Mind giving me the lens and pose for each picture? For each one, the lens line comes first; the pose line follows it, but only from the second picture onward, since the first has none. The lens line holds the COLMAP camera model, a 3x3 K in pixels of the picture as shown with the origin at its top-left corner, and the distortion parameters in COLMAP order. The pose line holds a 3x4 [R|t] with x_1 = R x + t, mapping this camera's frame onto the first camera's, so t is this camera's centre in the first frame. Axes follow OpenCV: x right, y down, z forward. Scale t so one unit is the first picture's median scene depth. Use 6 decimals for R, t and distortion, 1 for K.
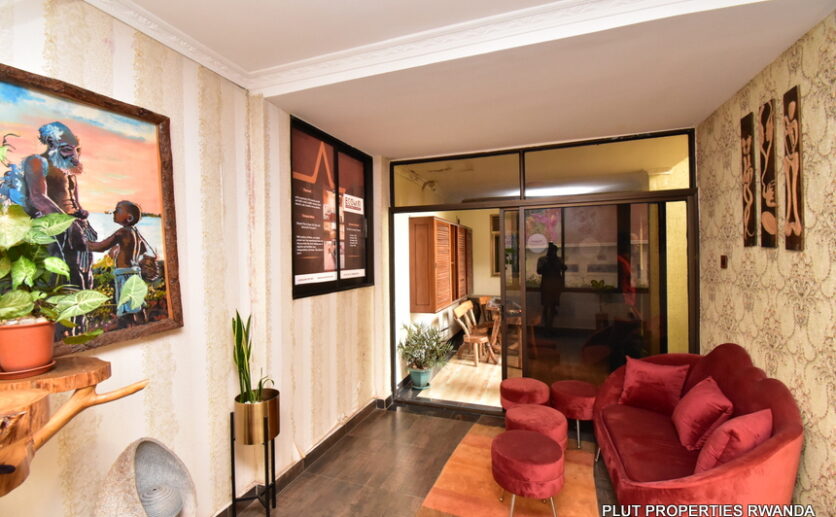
lens RADIAL K [[375.0, 0, 418.0], [0, 375.0, 255.3], [0, 0, 1]] dist [-0.019265, -0.000528]
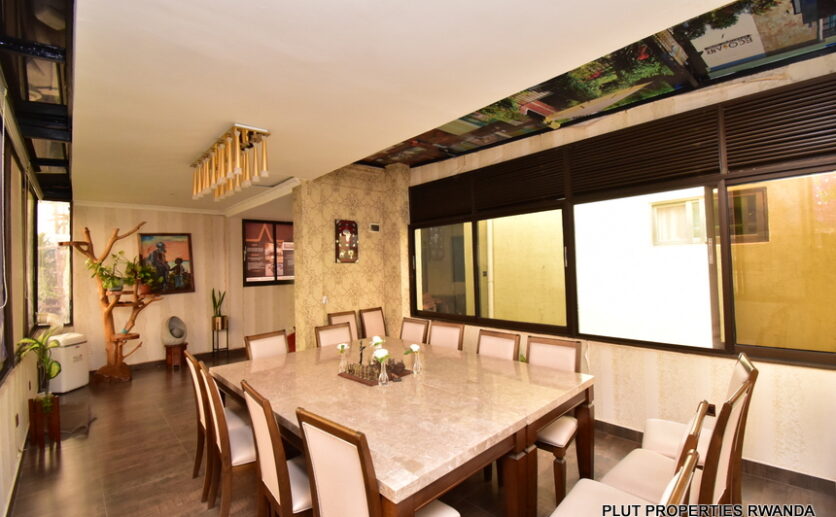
lens RADIAL K [[375.0, 0, 418.4], [0, 375.0, 258.0], [0, 0, 1]] dist [-0.019265, -0.000528]
pose [[0.890213, -0.028545, -0.454650, 1.872980], [0.021112, 0.999548, -0.021418, -0.004935], [0.455056, 0.009468, 0.890413, -0.769928]]
